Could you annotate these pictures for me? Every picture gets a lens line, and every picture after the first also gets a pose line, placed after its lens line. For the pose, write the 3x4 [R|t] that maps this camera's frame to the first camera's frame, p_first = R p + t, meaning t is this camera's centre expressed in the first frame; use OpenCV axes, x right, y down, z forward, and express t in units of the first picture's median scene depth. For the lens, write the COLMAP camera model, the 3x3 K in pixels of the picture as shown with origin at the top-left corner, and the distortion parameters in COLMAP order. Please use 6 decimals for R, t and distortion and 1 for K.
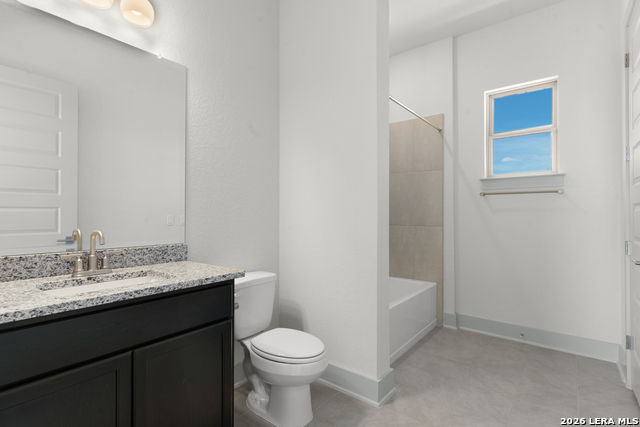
lens RADIAL K [[313.1, 0, 322.7], [0, 313.1, 211.3], [0, 0, 1]] dist [0.001427, -0.001335]
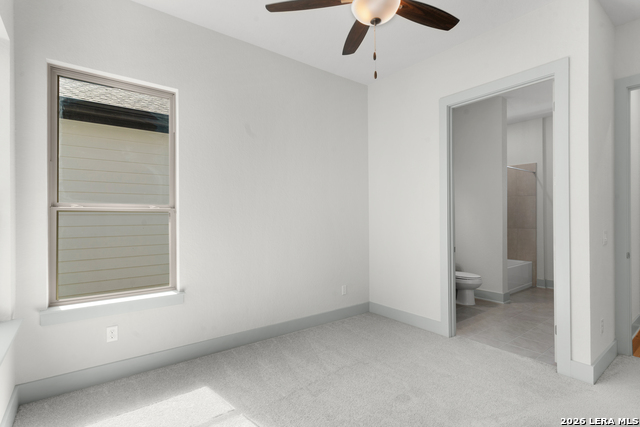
lens RADIAL K [[313.1, 0, 321.5], [0, 313.1, 215.1], [0, 0, 1]] dist [0.001427, -0.001335]
pose [[0.971368, 0.004154, -0.237542, -0.352418], [-0.006491, 0.999938, -0.009055, -0.002956], [0.237490, 0.010338, 0.971335, -0.949441]]
